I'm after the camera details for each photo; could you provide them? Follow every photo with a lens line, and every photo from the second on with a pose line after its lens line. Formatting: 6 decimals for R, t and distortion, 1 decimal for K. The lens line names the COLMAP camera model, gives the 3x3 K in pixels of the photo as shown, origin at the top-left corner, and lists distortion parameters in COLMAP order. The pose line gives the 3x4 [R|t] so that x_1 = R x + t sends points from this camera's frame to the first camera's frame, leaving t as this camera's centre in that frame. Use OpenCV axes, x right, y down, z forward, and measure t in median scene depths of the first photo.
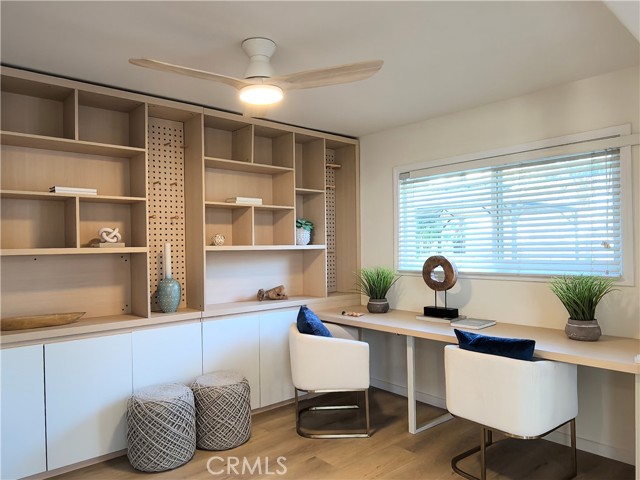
lens RADIAL K [[445.6, 0, 321.3], [0, 445.6, 238.7], [0, 0, 1]] dist [-0.011357, 0.008768]
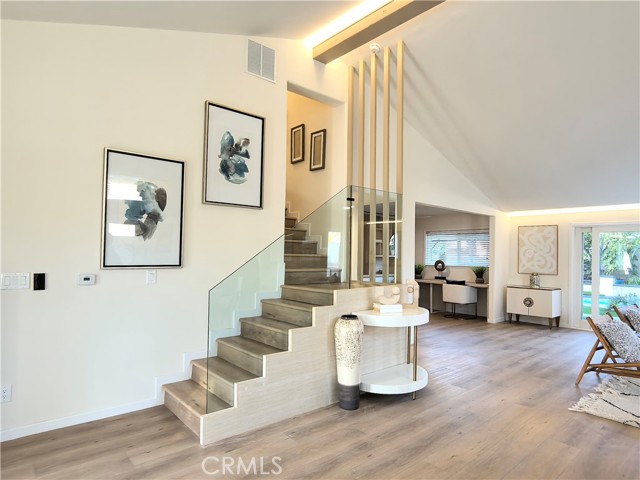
lens RADIAL K [[378.8, 0, 319.4], [0, 378.8, 241.8], [0, 0, 1]] dist [-0.009797, -0.003449]
pose [[0.998909, 0.046597, 0.003024, -0.616458], [-0.046481, 0.998433, -0.031151, 0.031660], [-0.004470, 0.030976, 0.999510, -1.714968]]
